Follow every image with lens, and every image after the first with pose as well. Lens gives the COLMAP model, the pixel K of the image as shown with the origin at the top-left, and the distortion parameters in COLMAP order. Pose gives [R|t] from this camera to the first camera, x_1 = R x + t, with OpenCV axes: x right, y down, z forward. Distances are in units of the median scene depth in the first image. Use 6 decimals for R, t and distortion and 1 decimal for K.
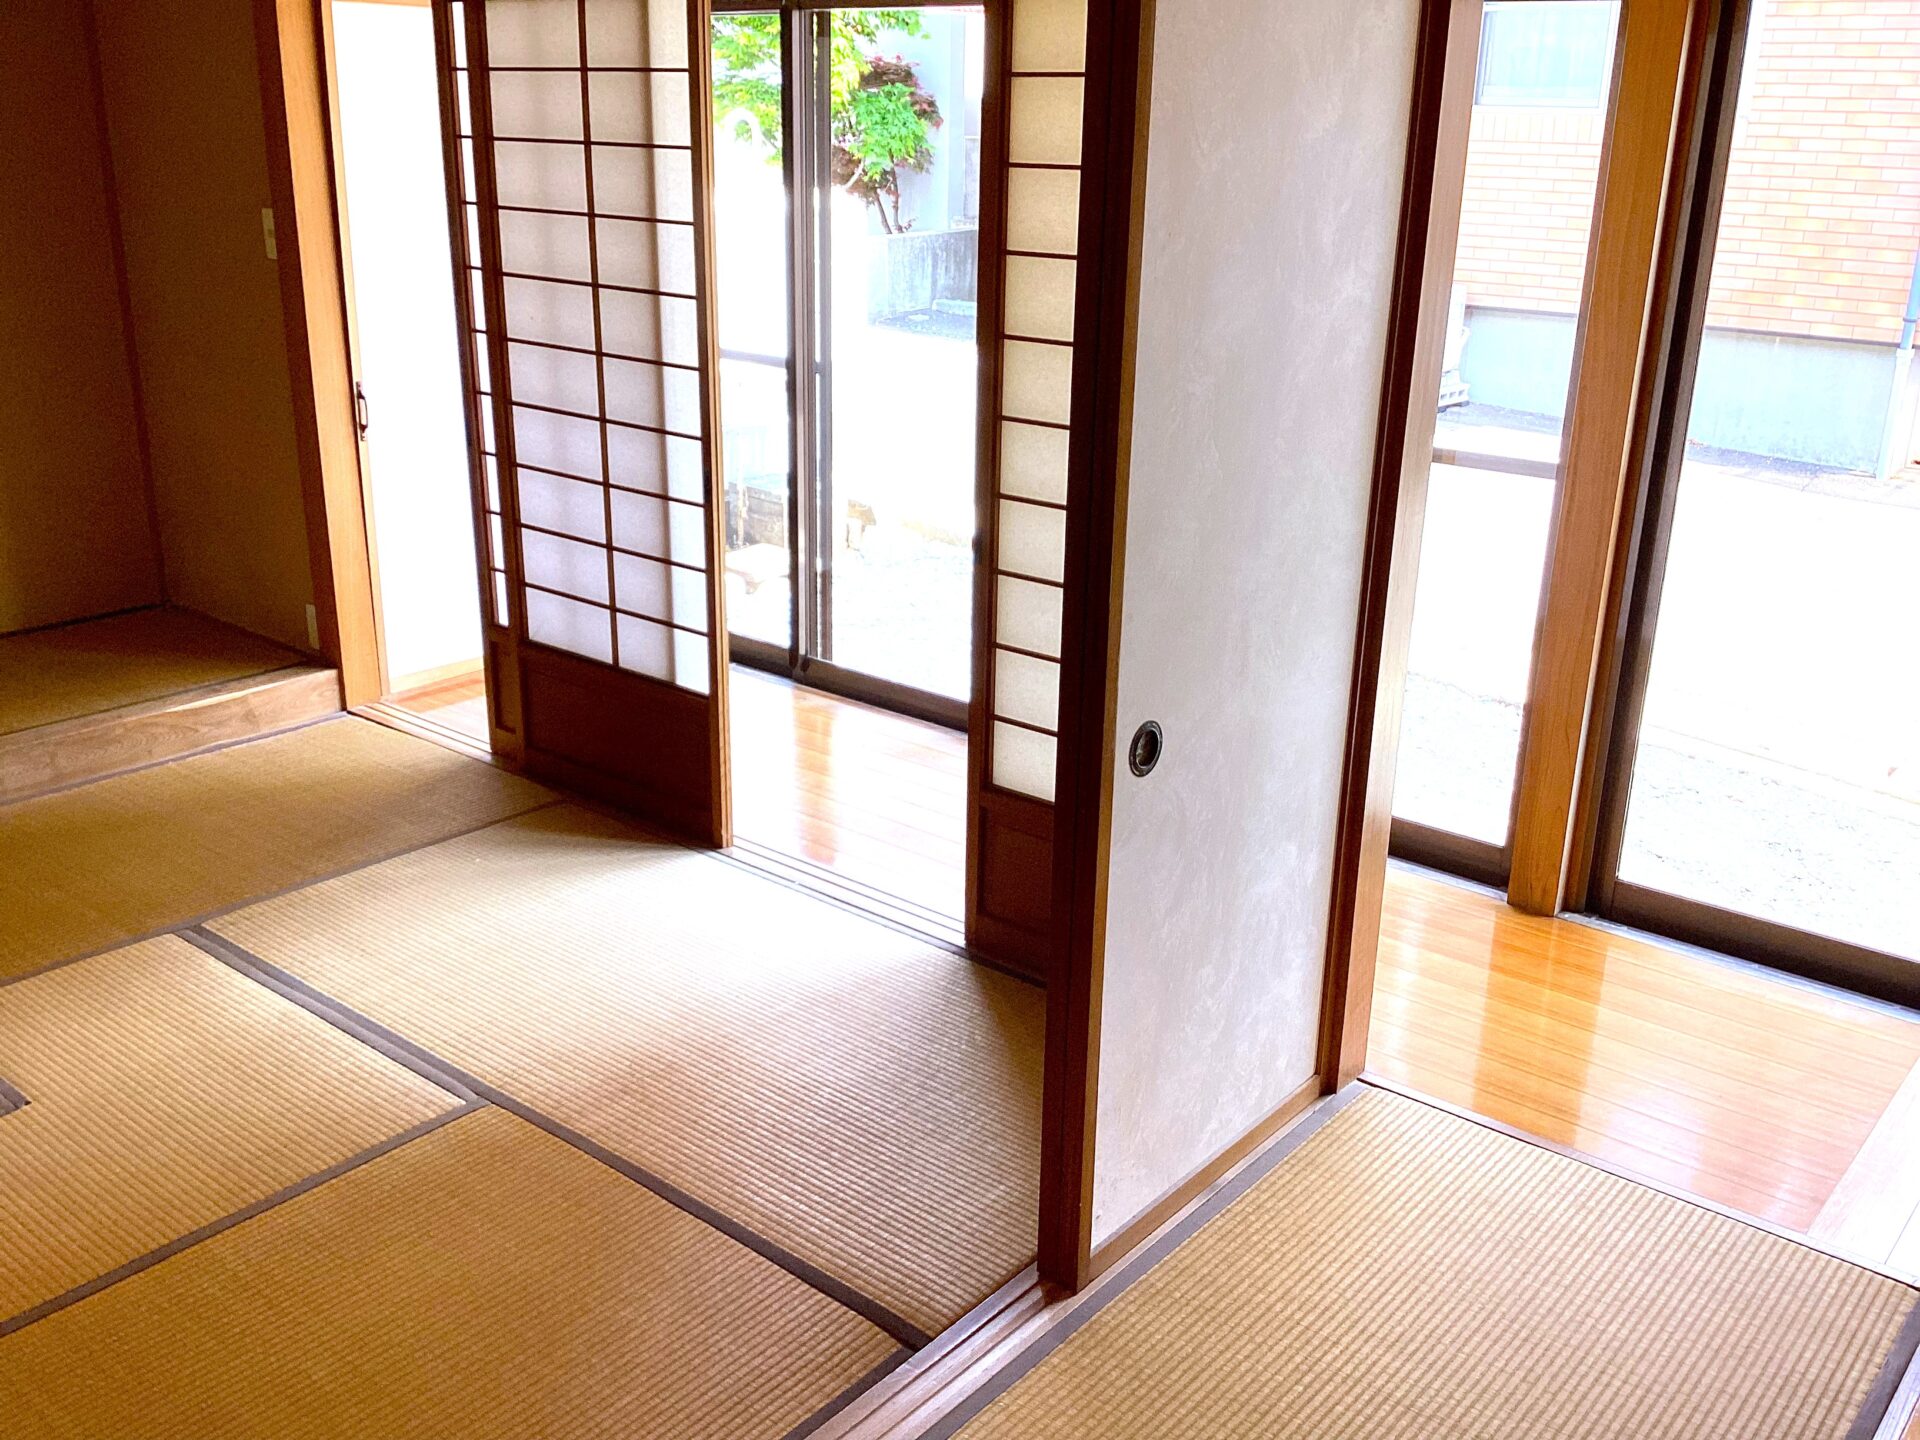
lens RADIAL K [[1781.2, 0, 960.0], [0, 1781.2, 720.0], [0, 0, 1]] dist [0.010369, -0.009042]
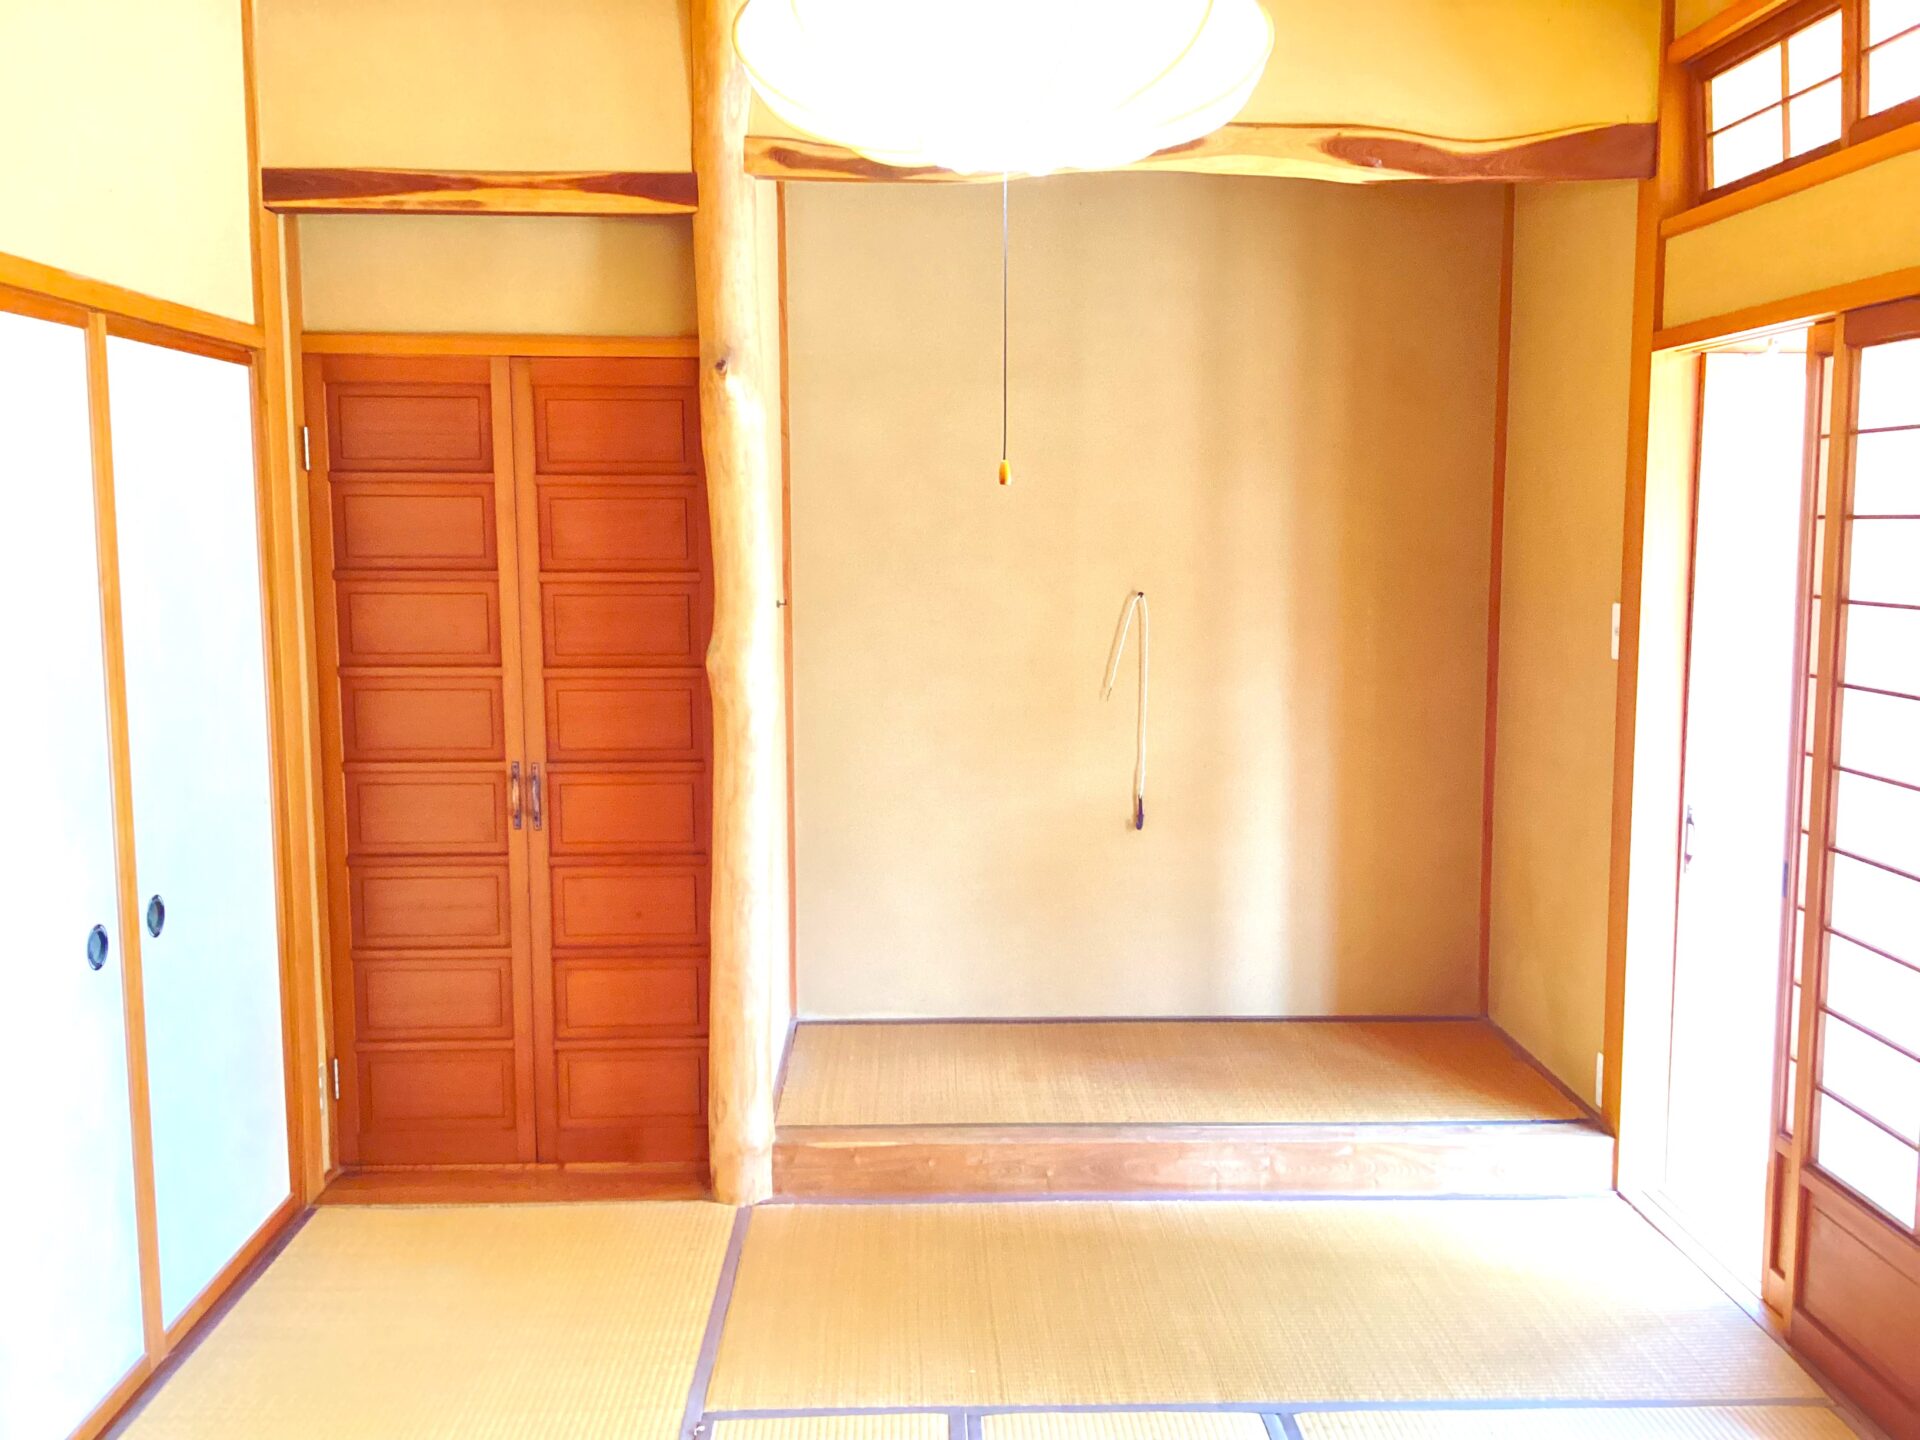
lens RADIAL K [[1781.2, 0, 960.0], [0, 1781.2, 720.0], [0, 0, 1]] dist [0.010369, -0.009042]
pose [[0.663486, 0.067255, -0.745160, 0.058975], [-0.229932, 0.966083, -0.117536, -0.052618], [0.711982, 0.249319, 0.656446, 0.204375]]
